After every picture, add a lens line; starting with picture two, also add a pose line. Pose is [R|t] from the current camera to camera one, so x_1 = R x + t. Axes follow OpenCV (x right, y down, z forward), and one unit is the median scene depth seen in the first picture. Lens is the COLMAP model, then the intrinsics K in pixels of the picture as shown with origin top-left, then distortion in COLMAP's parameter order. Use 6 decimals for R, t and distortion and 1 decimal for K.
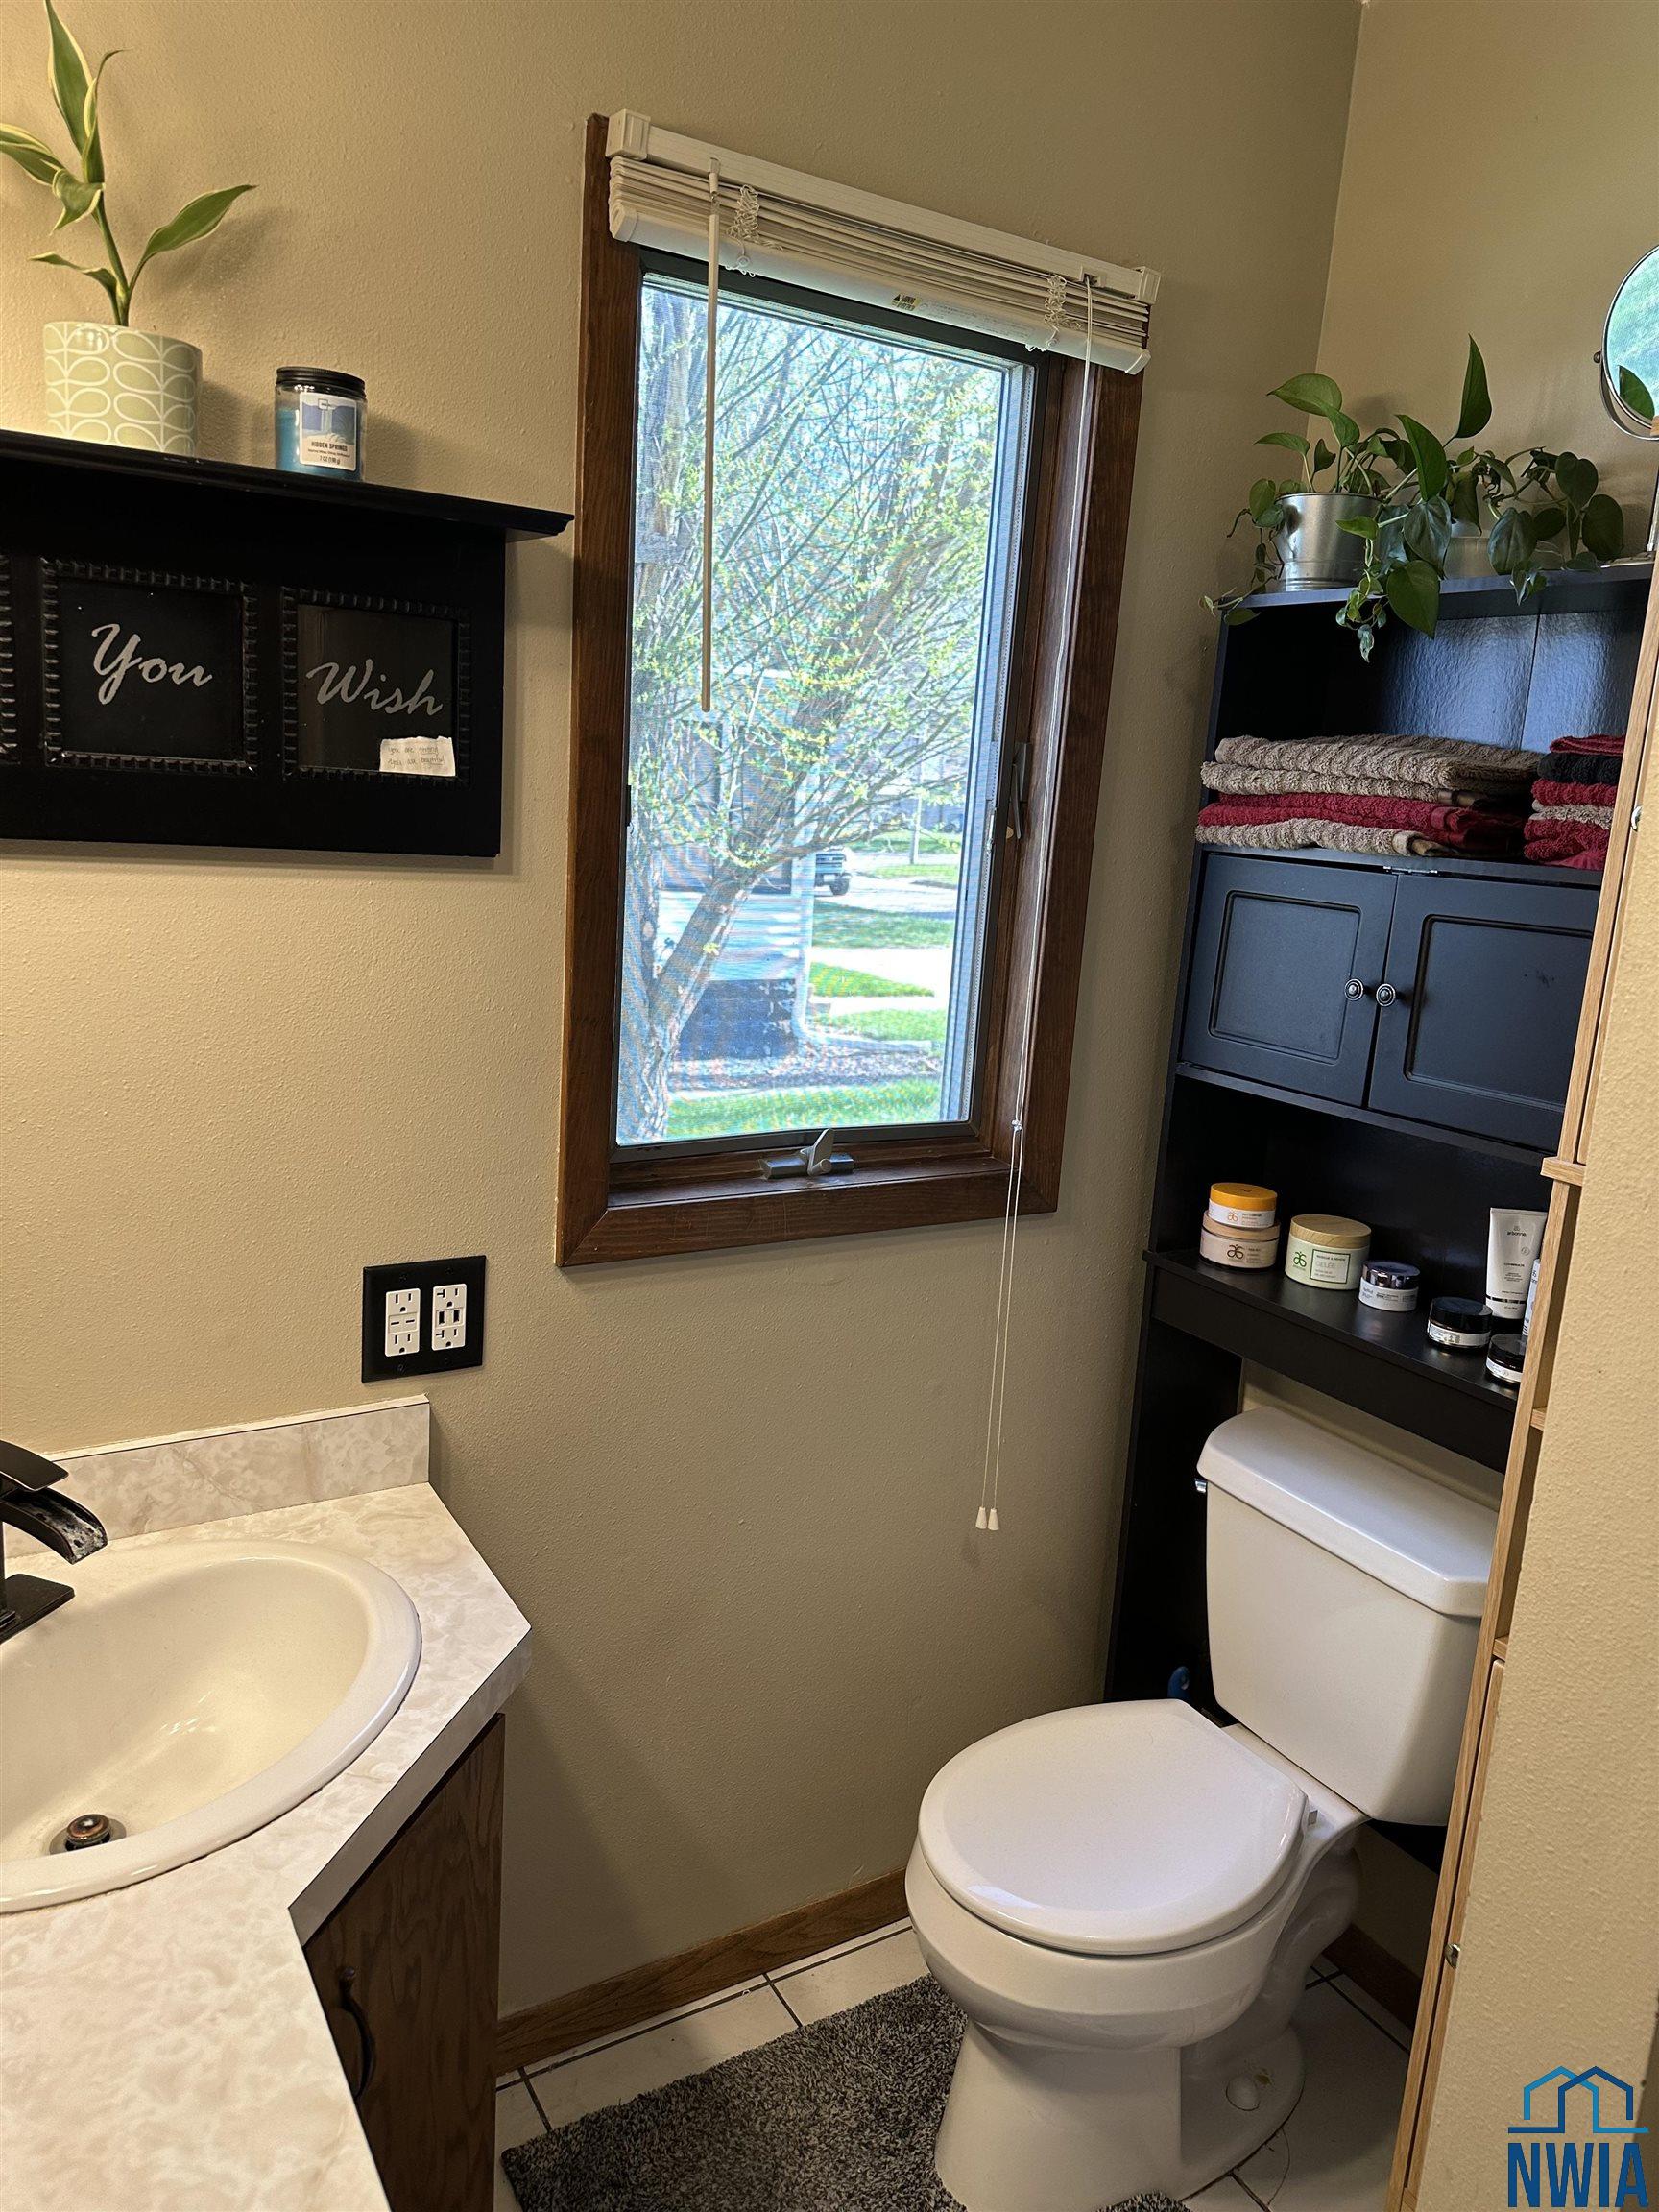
lens RADIAL K [[1580.6, 0, 866.3], [0, 1580.6, 1093.6], [0, 0, 1]] dist [0.072702, -0.104044]
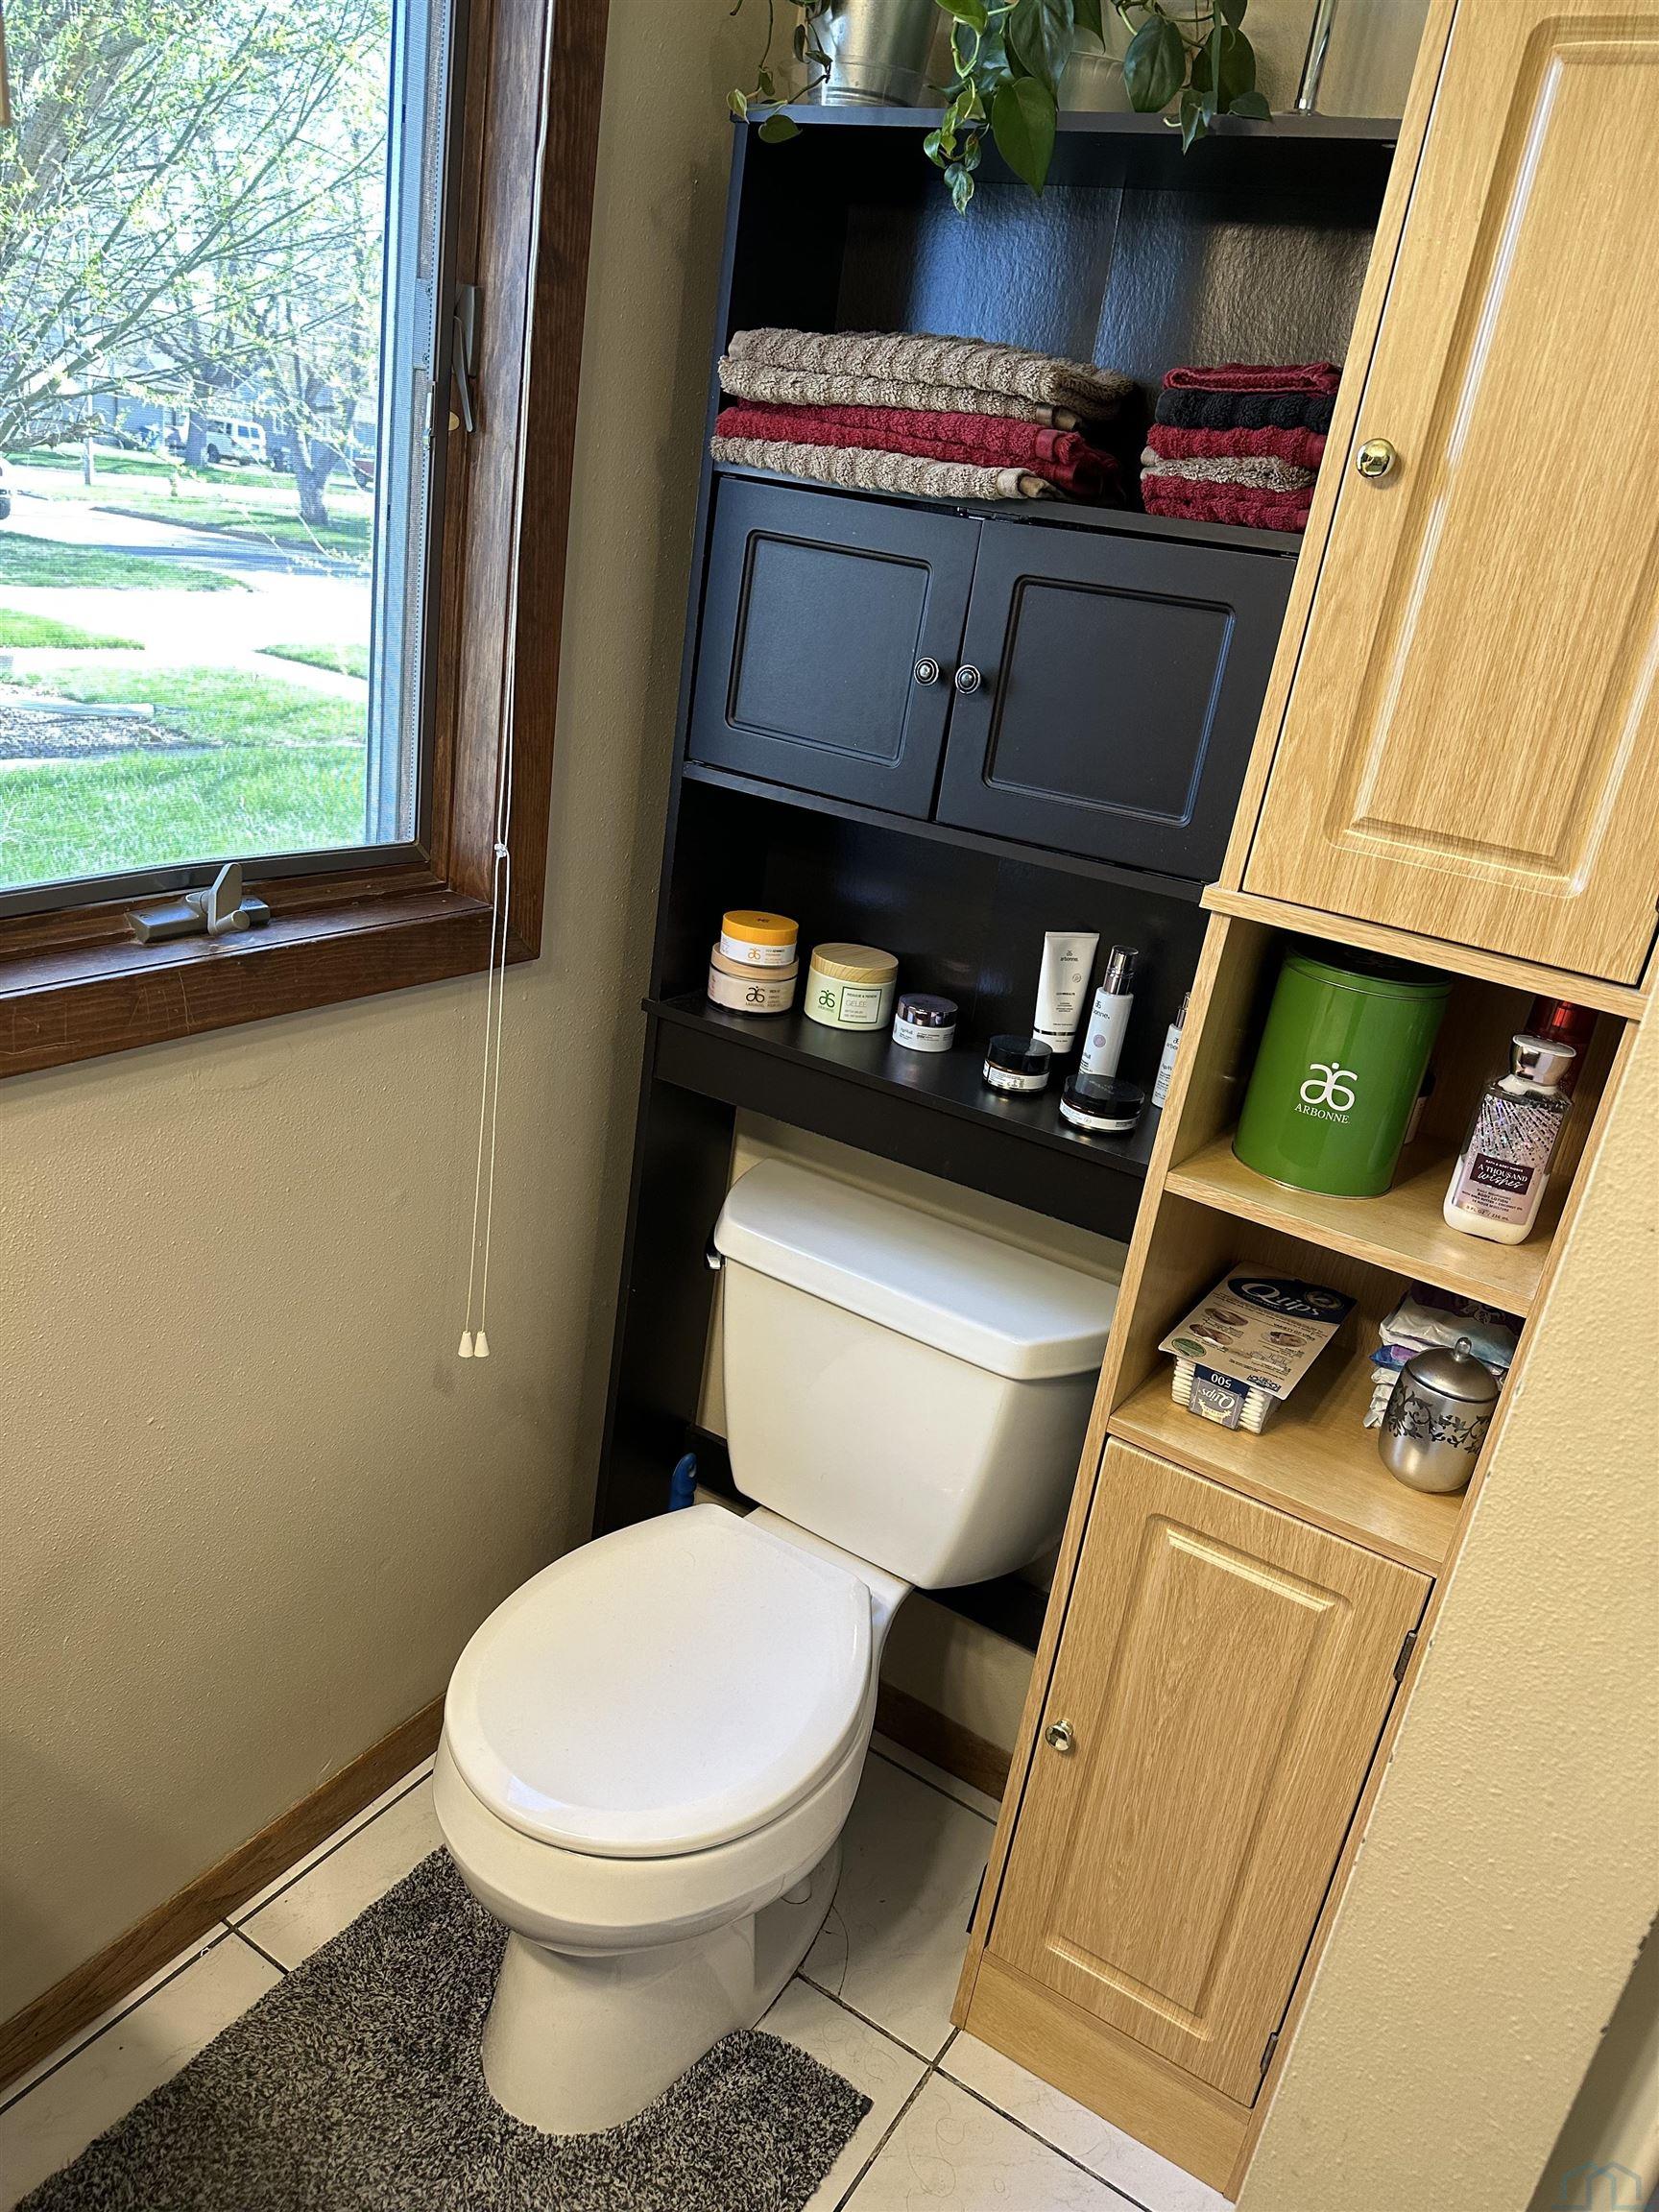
lens RADIAL K [[1530.9, 0, 829.5], [0, 1530.9, 1106.0], [0, 0, 1]] dist [0.060991, -0.072449]
pose [[0.893597, -0.103403, 0.436798, -0.097931], [0.004835, 0.975266, 0.220982, -0.022769], [-0.448845, -0.195356, 0.871994, 0.287757]]
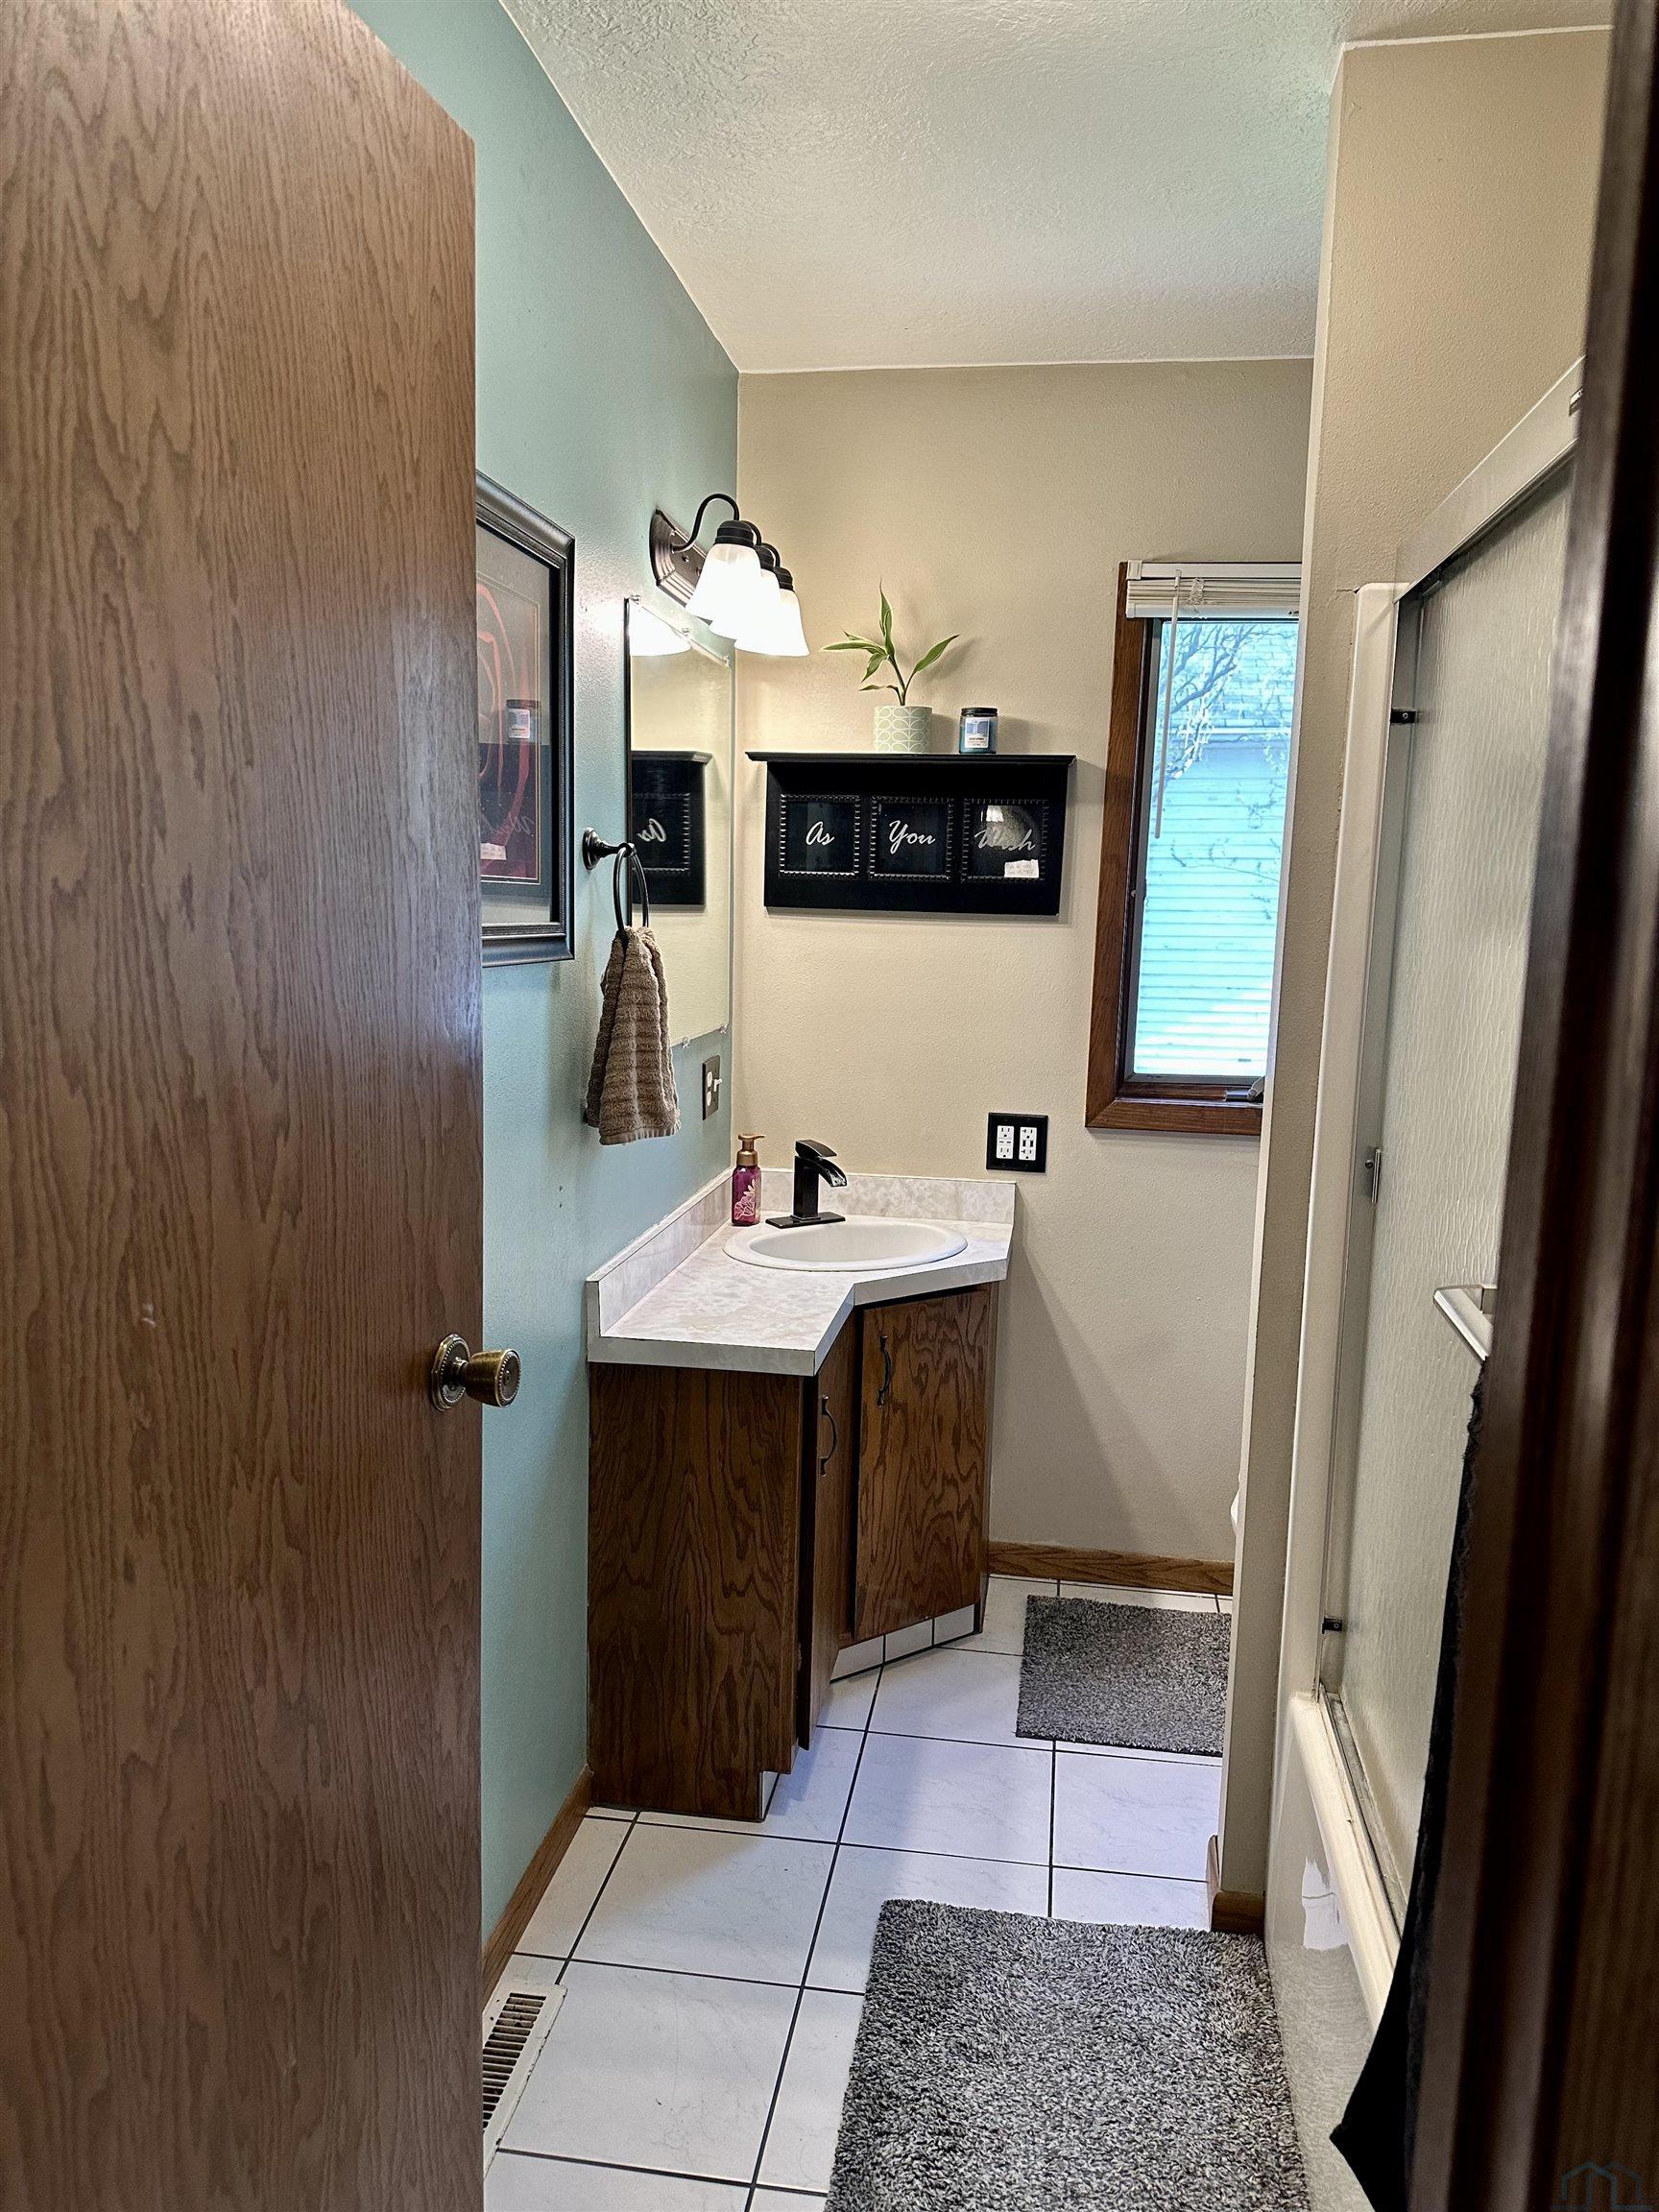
lens RADIAL K [[1537.8, 0, 813.1], [0, 1537.8, 1118.2], [0, 0, 1]] dist [0.158420, -0.276770]
pose [[0.758789, 0.052959, -0.649180, 0.709374], [-0.107216, 0.993249, -0.044291, 0.197823], [0.642452, 0.103209, 0.759344, -0.594111]]
